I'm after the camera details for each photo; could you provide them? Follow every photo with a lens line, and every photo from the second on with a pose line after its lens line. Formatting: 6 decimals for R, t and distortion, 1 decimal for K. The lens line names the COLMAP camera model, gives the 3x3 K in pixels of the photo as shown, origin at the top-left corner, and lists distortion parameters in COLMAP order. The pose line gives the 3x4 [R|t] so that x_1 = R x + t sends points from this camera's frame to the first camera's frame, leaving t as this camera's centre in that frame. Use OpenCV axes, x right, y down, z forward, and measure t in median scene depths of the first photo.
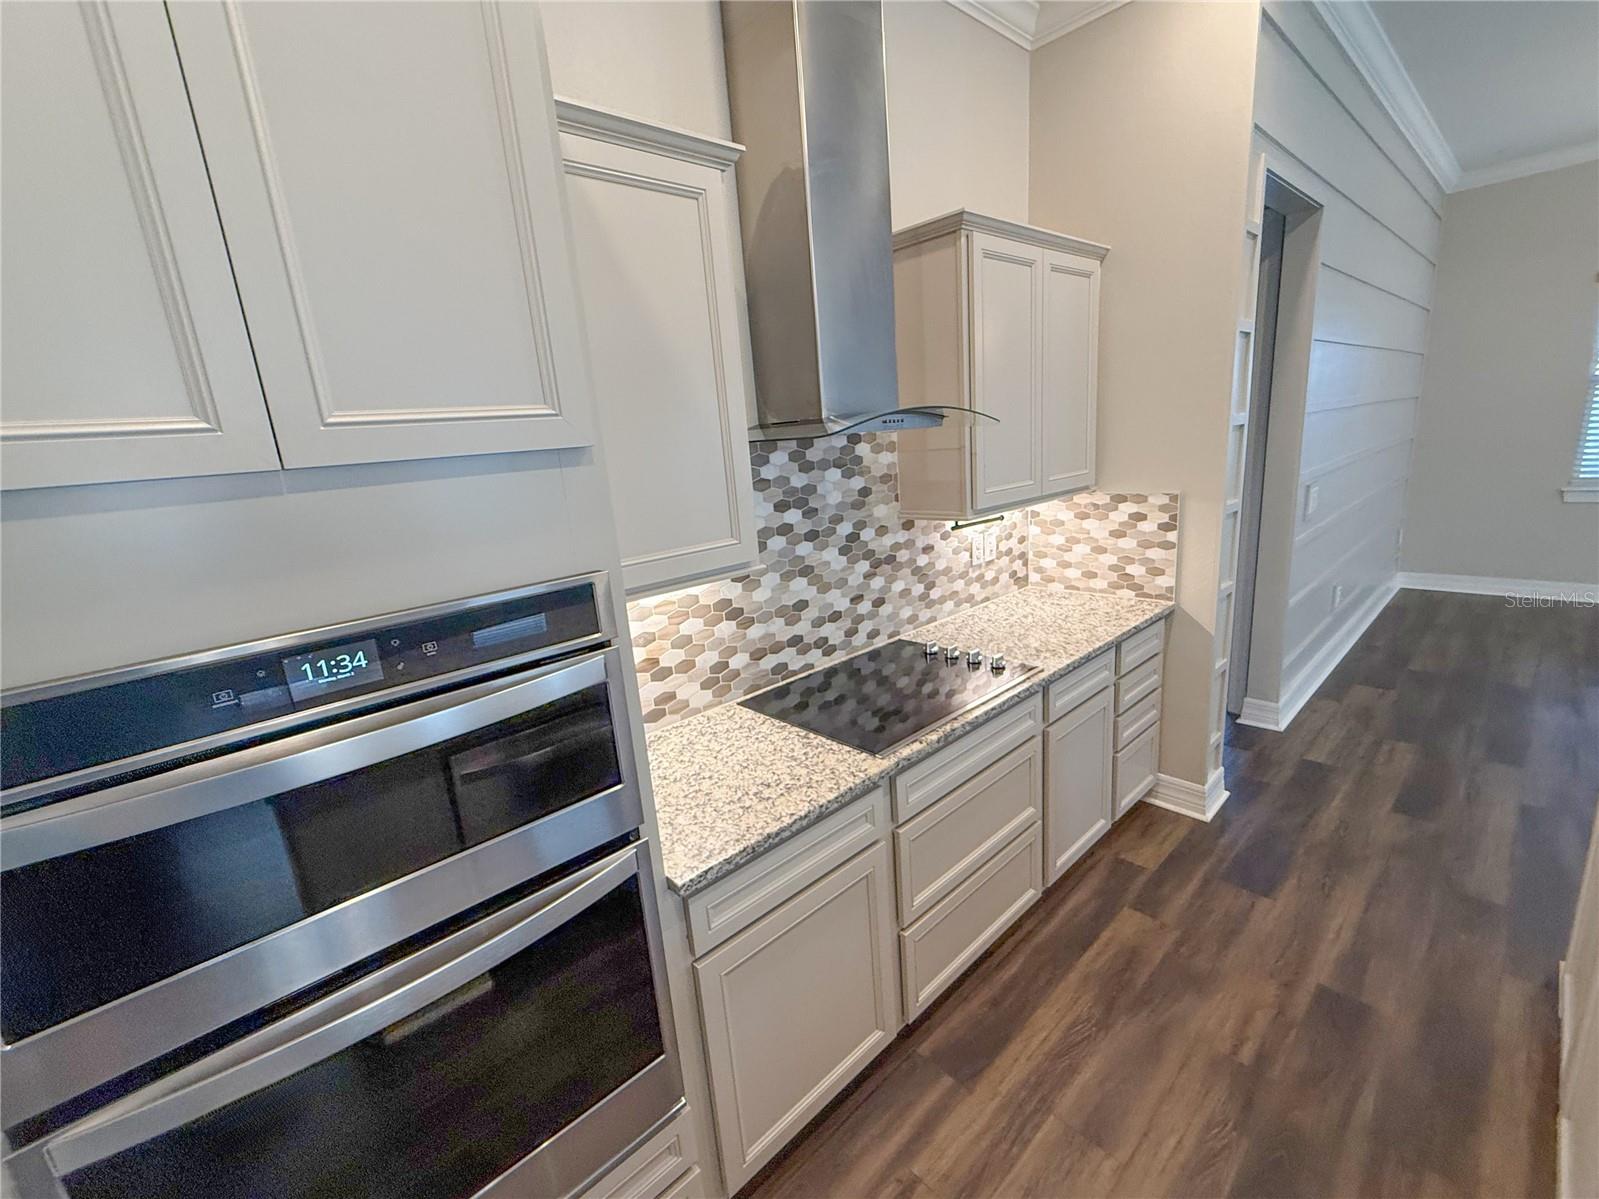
lens RADIAL K [[671.4, 0, 789.3], [0, 671.4, 599.2], [0, 0, 1]] dist [-0.003050, 0.000667]
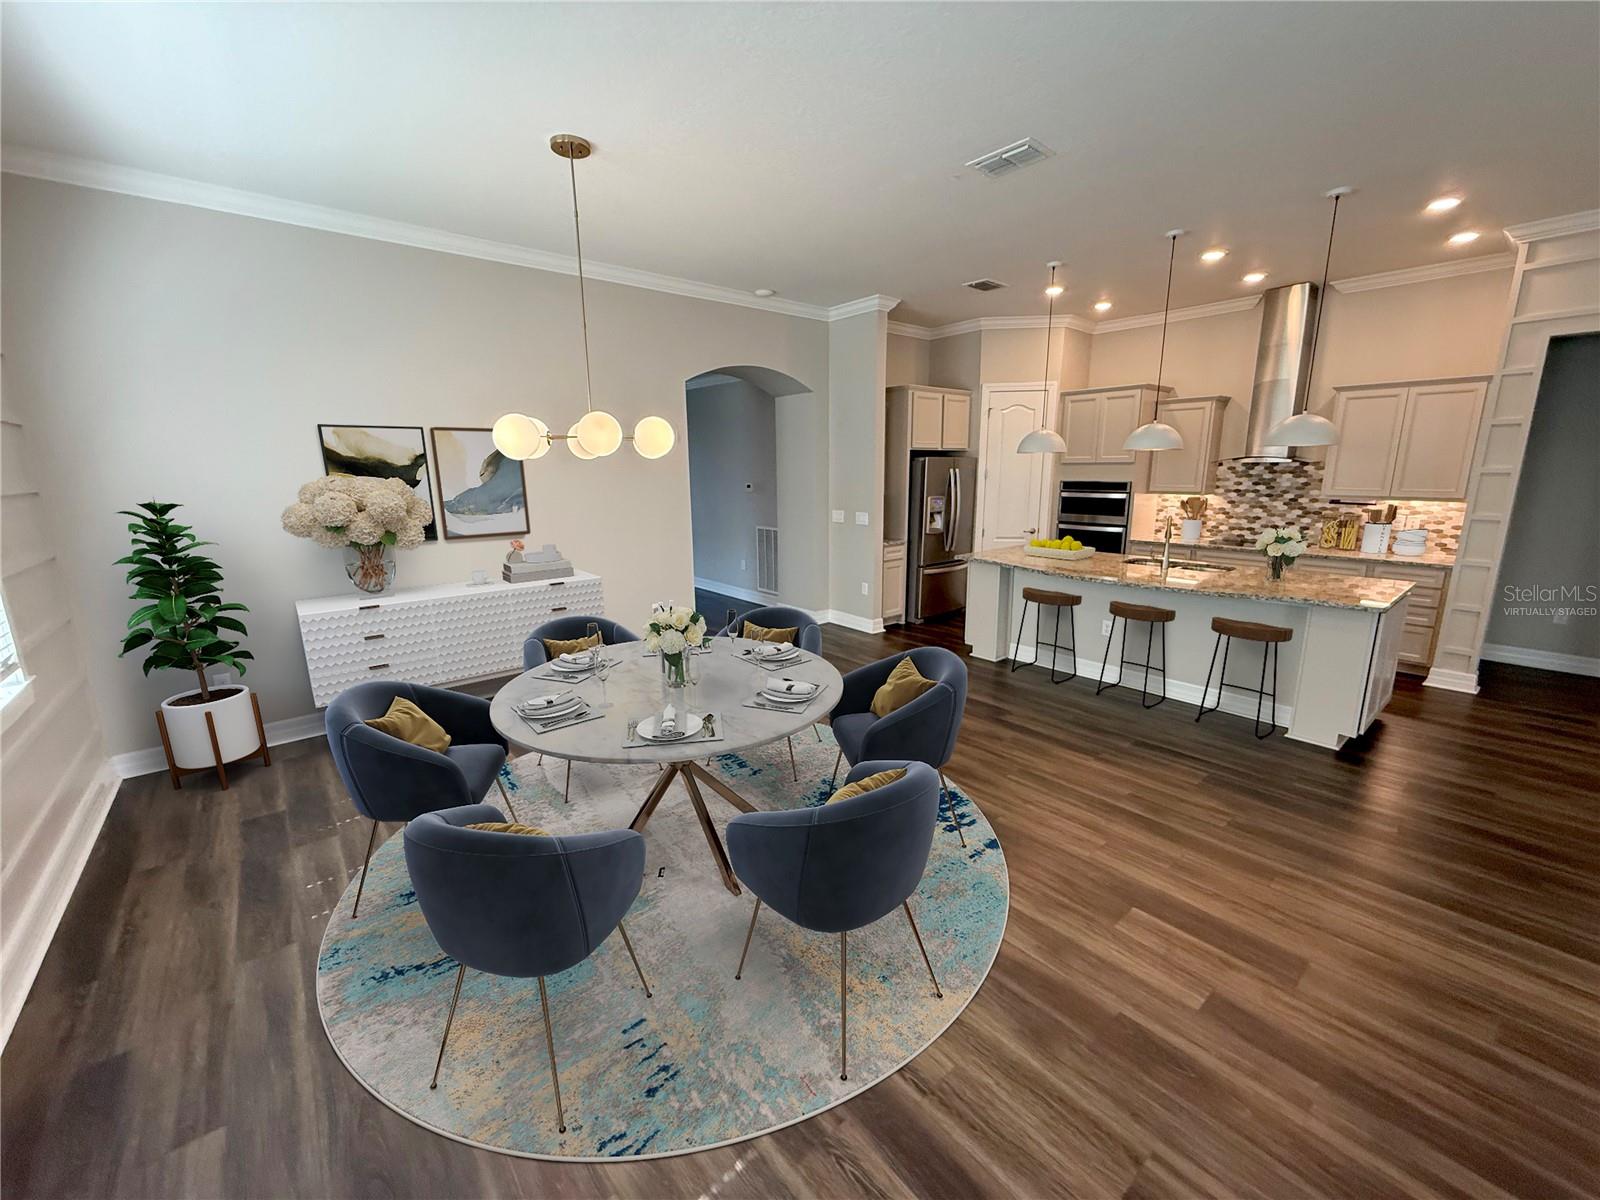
lens RADIAL K [[637.3, 0, 790.2], [0, 637.3, 599.7], [0, 0, 1]] dist [0.001022, -0.000342]
pose [[-0.044810, 0.285891, -0.957214, 2.784157], [-0.216861, 0.932544, 0.288675, -0.019230], [0.975173, 0.220518, 0.020211, -0.951811]]
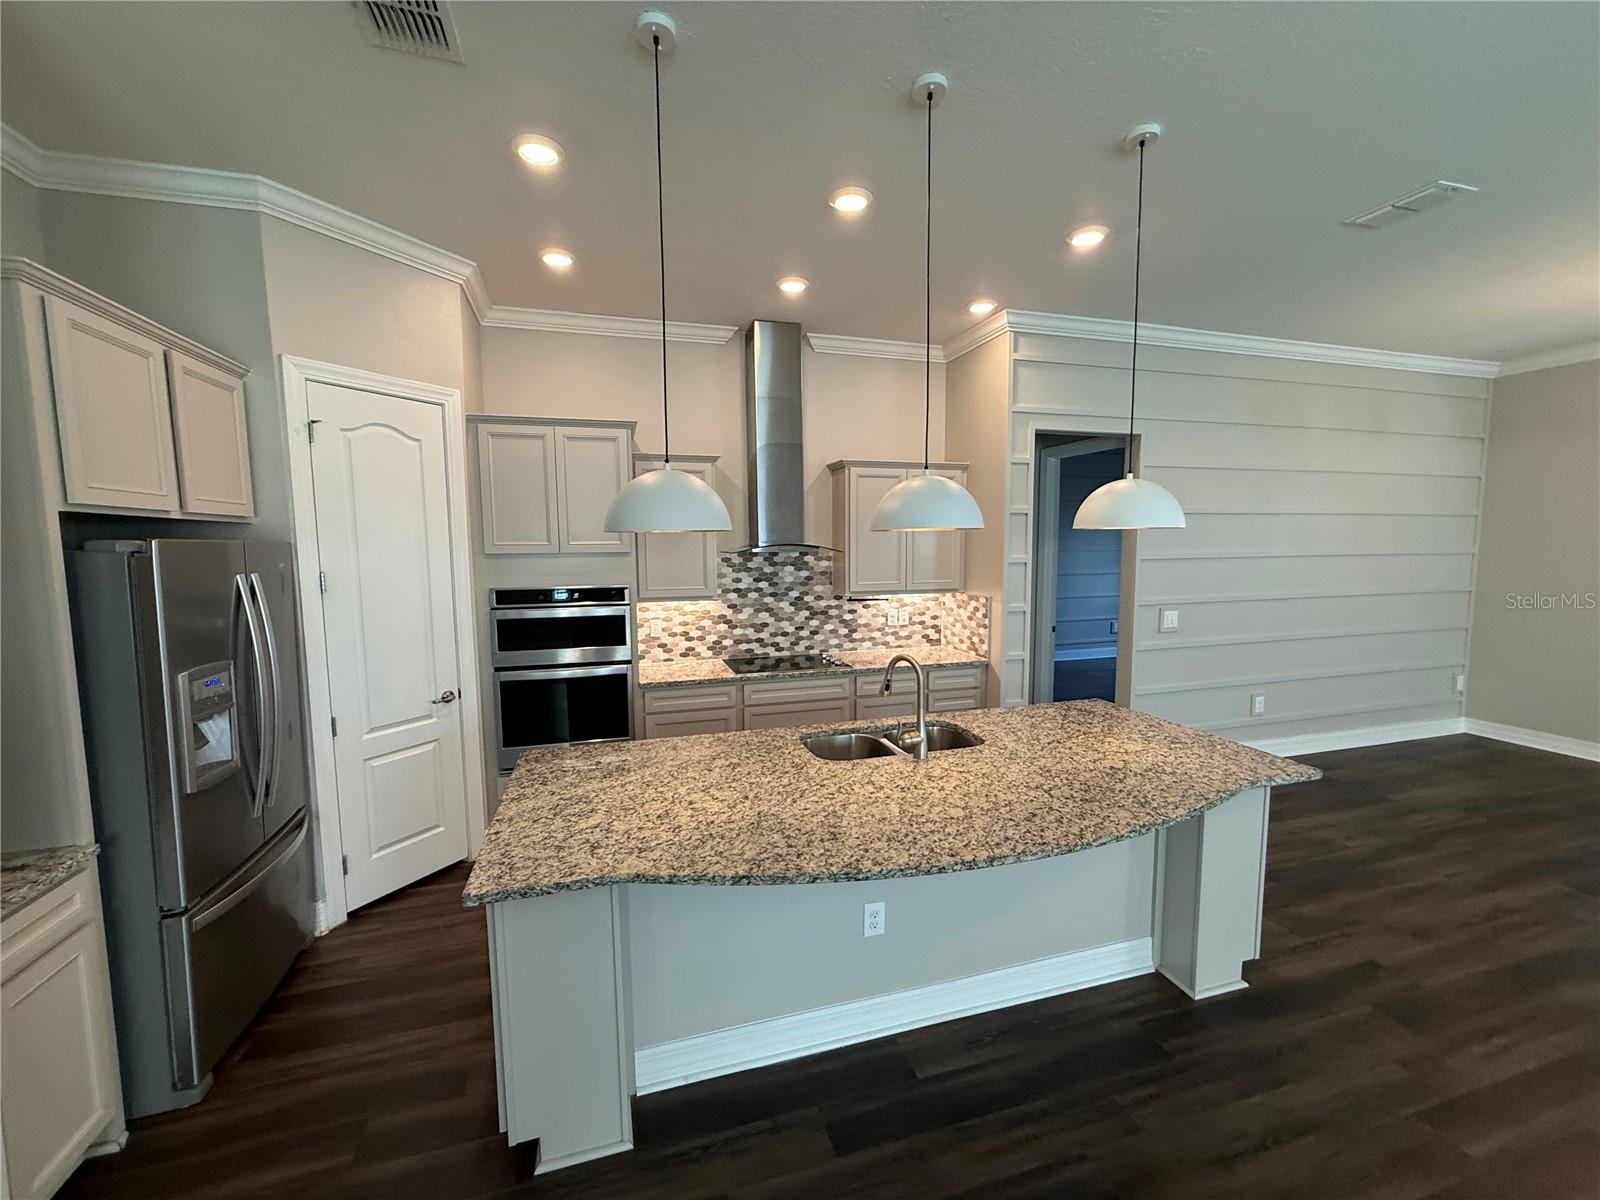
lens RADIAL K [[637.3, 0, 796.5], [0, 637.3, 598.0], [0, 0, 1]] dist [0.001022, -0.000342]
pose [[0.899874, 0.110688, -0.421872, 0.943942], [-0.163183, 0.982454, -0.090306, 0.090096], [0.404474, 0.150106, 0.902147, -0.828893]]
